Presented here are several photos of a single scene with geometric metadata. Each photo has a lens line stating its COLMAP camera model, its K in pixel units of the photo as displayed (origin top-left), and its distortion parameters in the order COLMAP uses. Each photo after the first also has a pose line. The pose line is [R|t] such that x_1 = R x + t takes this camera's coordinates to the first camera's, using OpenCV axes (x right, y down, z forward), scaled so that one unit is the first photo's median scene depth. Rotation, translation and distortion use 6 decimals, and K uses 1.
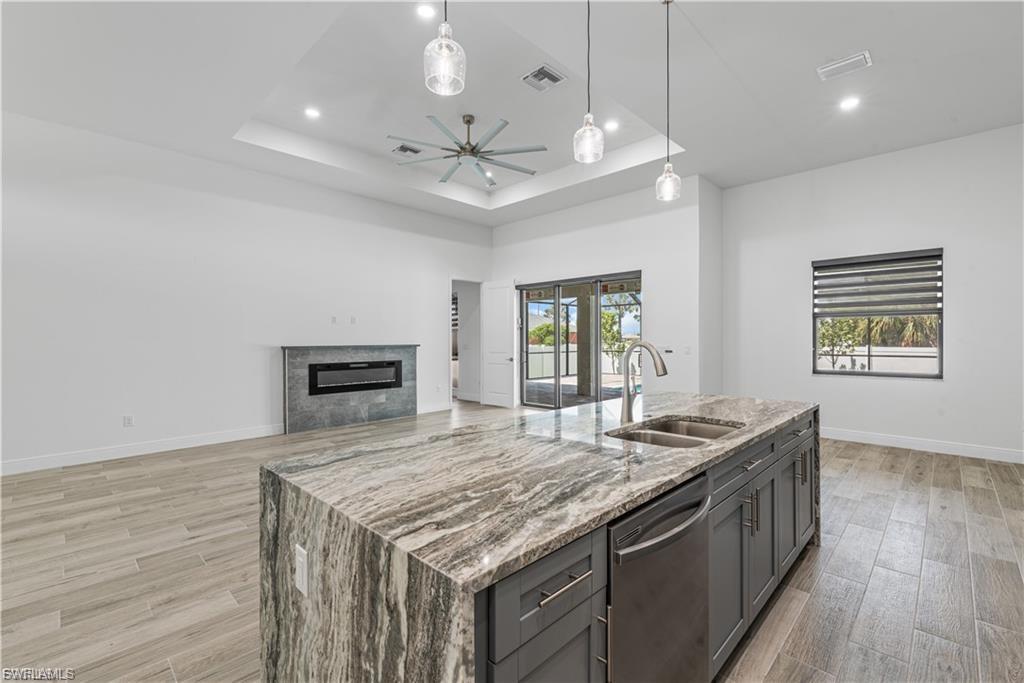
lens RADIAL K [[445.6, 0, 510.7], [0, 445.6, 337.8], [0, 0, 1]] dist [0.003655, -0.000862]
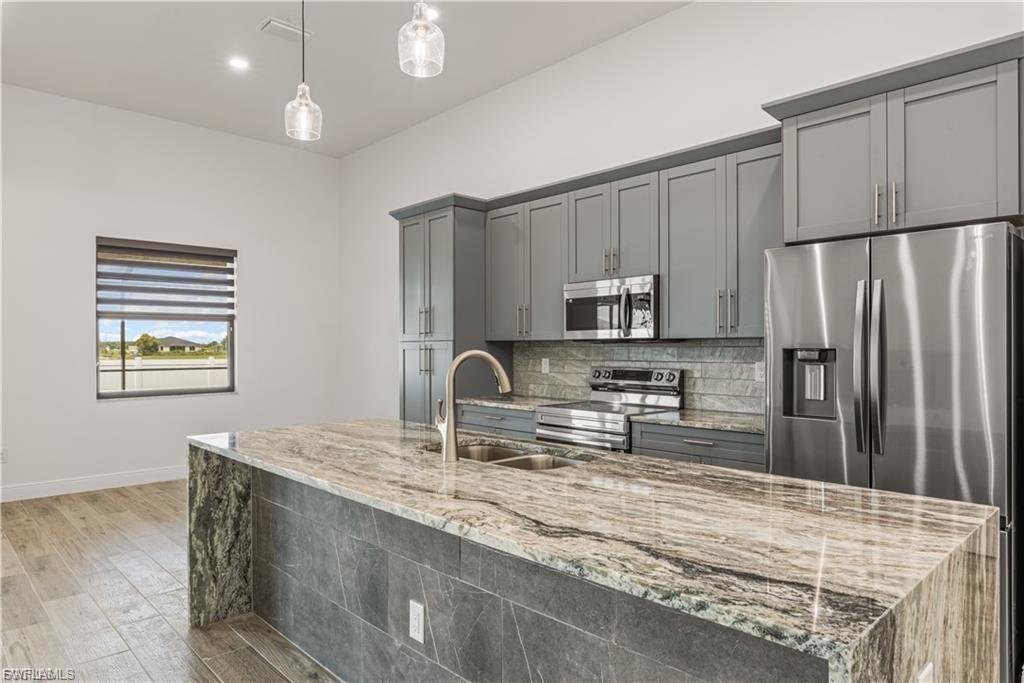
lens RADIAL K [[638.2, 0, 517.1], [0, 638.2, 348.2], [0, 0, 1]] dist [-0.007961, 0.002828]
pose [[0.029498, -0.002306, 0.999562, -0.267654], [0.001979, 0.999996, 0.002249, 0.000625], [-0.999563, 0.001912, 0.029502, 0.297237]]
